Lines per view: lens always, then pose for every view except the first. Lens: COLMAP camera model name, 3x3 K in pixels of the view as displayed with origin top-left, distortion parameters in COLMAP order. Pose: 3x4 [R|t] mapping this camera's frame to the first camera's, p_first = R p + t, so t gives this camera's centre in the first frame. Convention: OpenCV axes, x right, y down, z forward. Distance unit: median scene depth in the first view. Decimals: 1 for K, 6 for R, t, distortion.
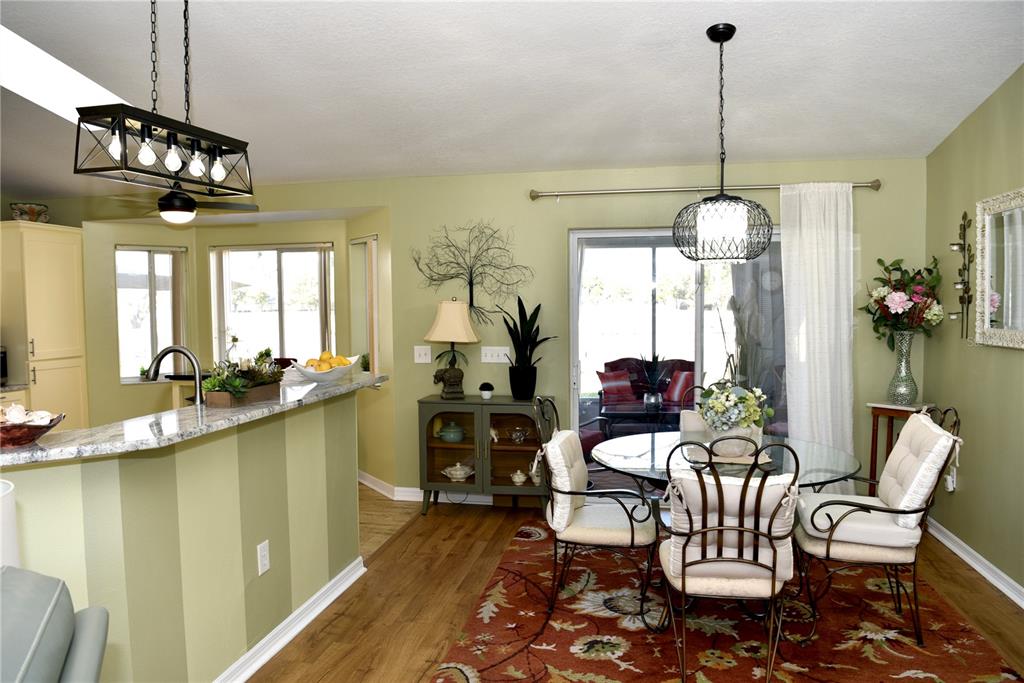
lens RADIAL K [[734.4, 0, 511.0], [0, 734.4, 355.7], [0, 0, 1]] dist [-0.047750, 0.000946]
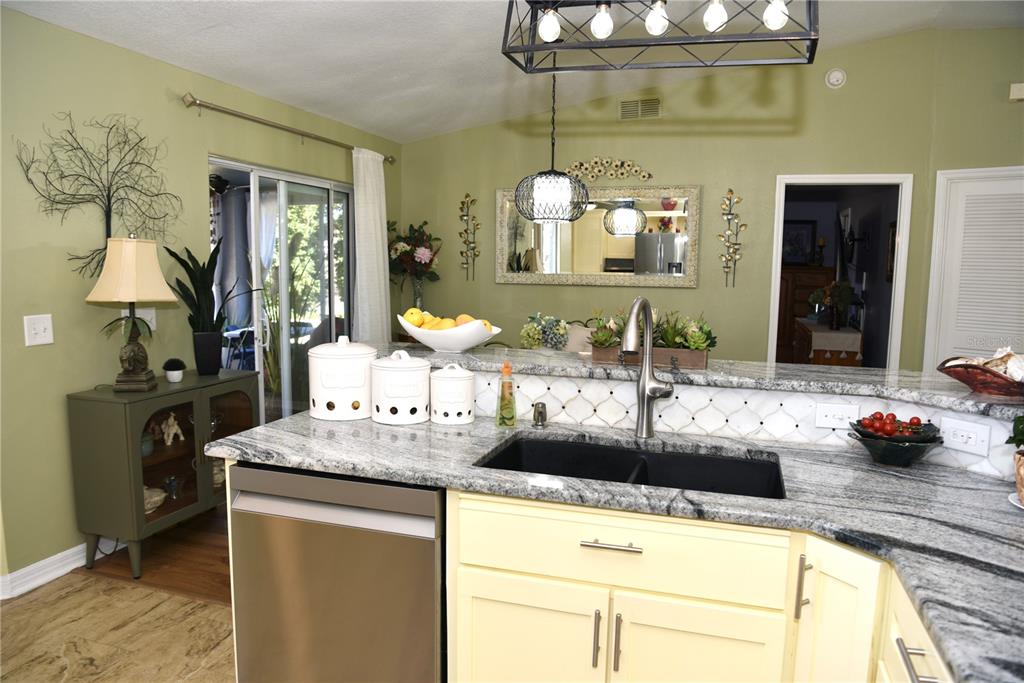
lens RADIAL K [[711.9, 0, 512.0], [0, 711.9, 341.5], [0, 0, 1]] dist [-0.069344, 0.001651]
pose [[0.123232, -0.095824, 0.987741, -0.665471], [0.054927, 0.994460, 0.089623, -0.022054], [-0.990857, 0.043209, 0.127813, 0.610756]]
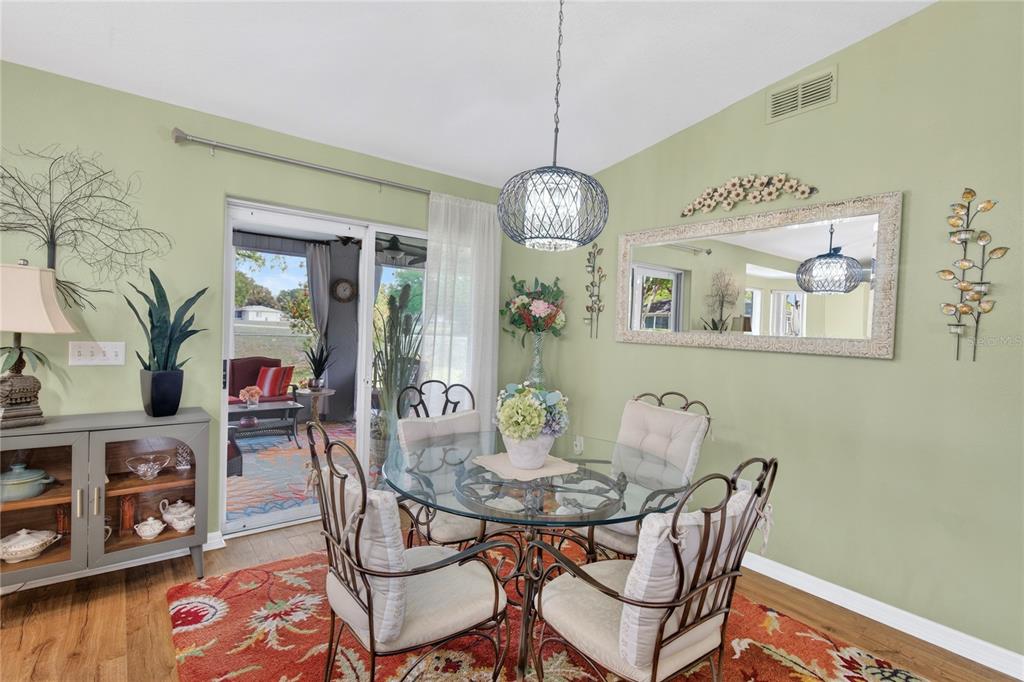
lens RADIAL K [[488.3, 0, 512.0], [0, 488.3, 341.0], [0, 0, 1]] dist [0.002186, 0.000311]
pose [[0.649226, 0.012303, 0.760496, -0.125757], [0.007359, 0.999721, -0.022456, 0.000339], [-0.760560, 0.020176, 0.648954, 0.438181]]
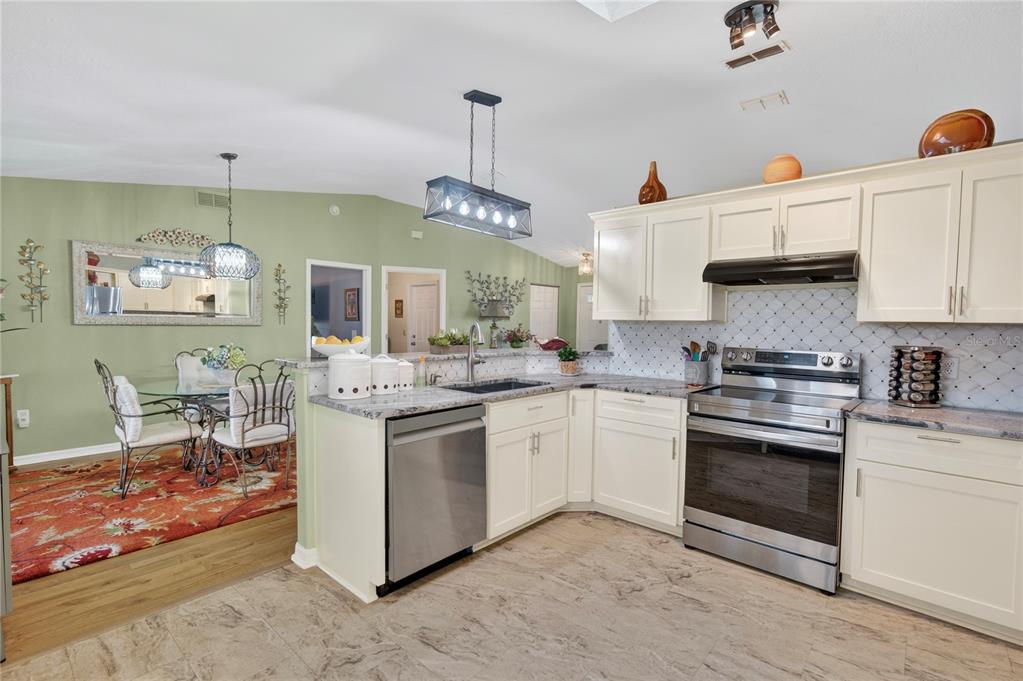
lens RADIAL K [[458.0, 0, 511.5], [0, 458.0, 340.5], [0, 0, 1]] dist [0.000333, 0.000061]
pose [[-0.859426, -0.023306, 0.510729, -0.624417], [0.030047, 0.994931, 0.095963, -0.040799], [-0.510377, 0.097819, -0.854370, 1.102224]]
